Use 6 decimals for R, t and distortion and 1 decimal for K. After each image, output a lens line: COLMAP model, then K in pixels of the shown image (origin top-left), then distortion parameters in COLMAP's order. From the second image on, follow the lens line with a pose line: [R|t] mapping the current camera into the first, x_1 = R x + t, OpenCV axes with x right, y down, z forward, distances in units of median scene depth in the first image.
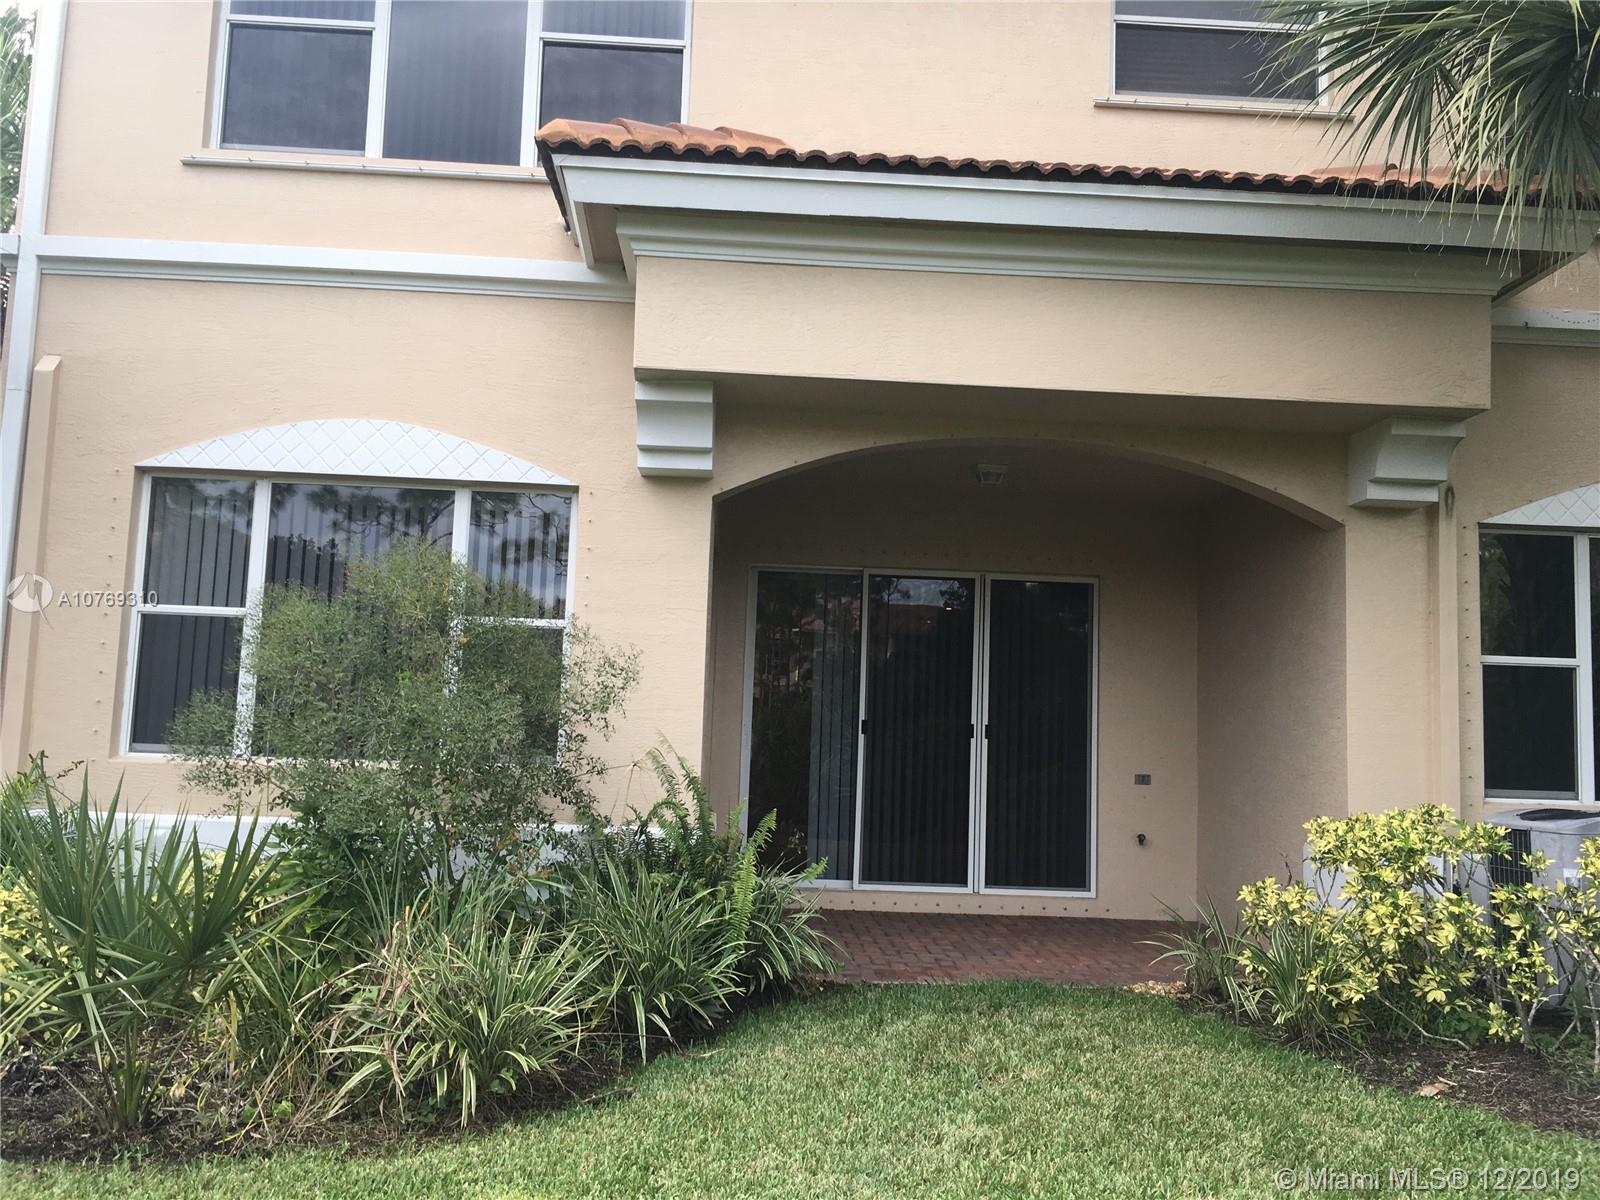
lens RADIAL K [[1379.5, 0, 800.0], [0, 1379.5, 600.0], [0, 0, 1]] dist [0.048773, 0.002617]
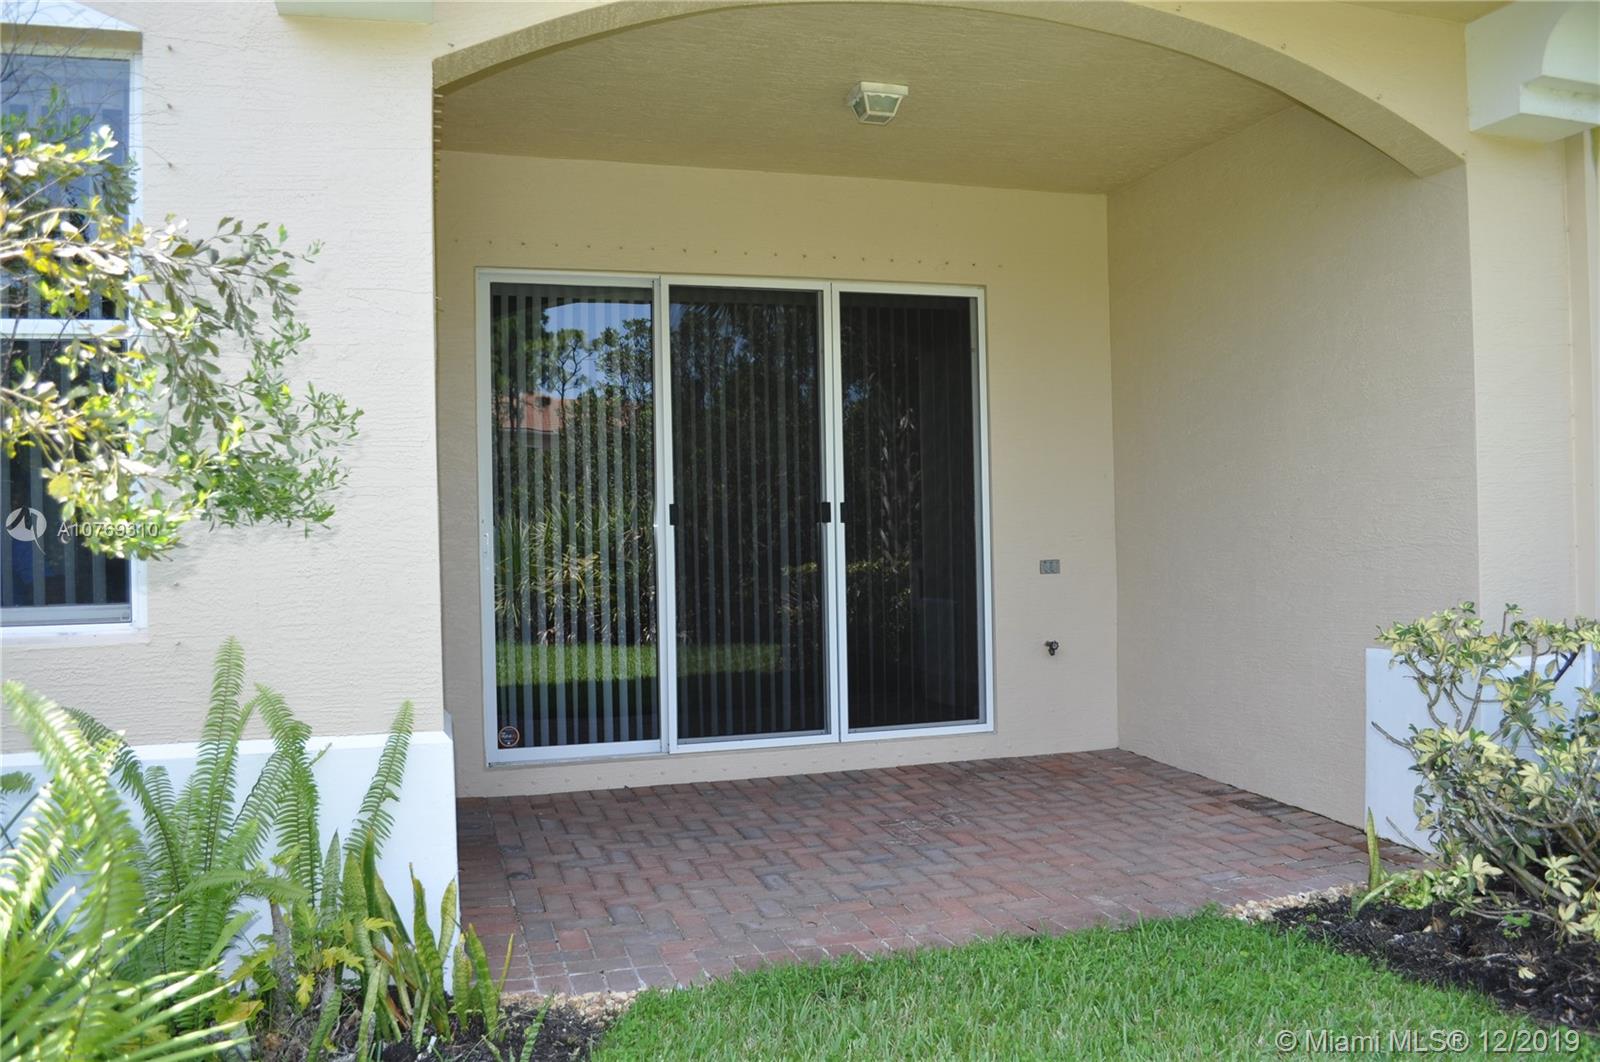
lens RADIAL K [[1246.5, 0, 800.0], [0, 1246.5, 531.0], [0, 0, 1]] dist [-0.080302, 0.001019]
pose [[0.969368, -0.051353, 0.240183, -0.037225], [0.026200, 0.993939, 0.106769, 0.037541], [-0.244210, -0.097205, 0.964838, 0.405019]]
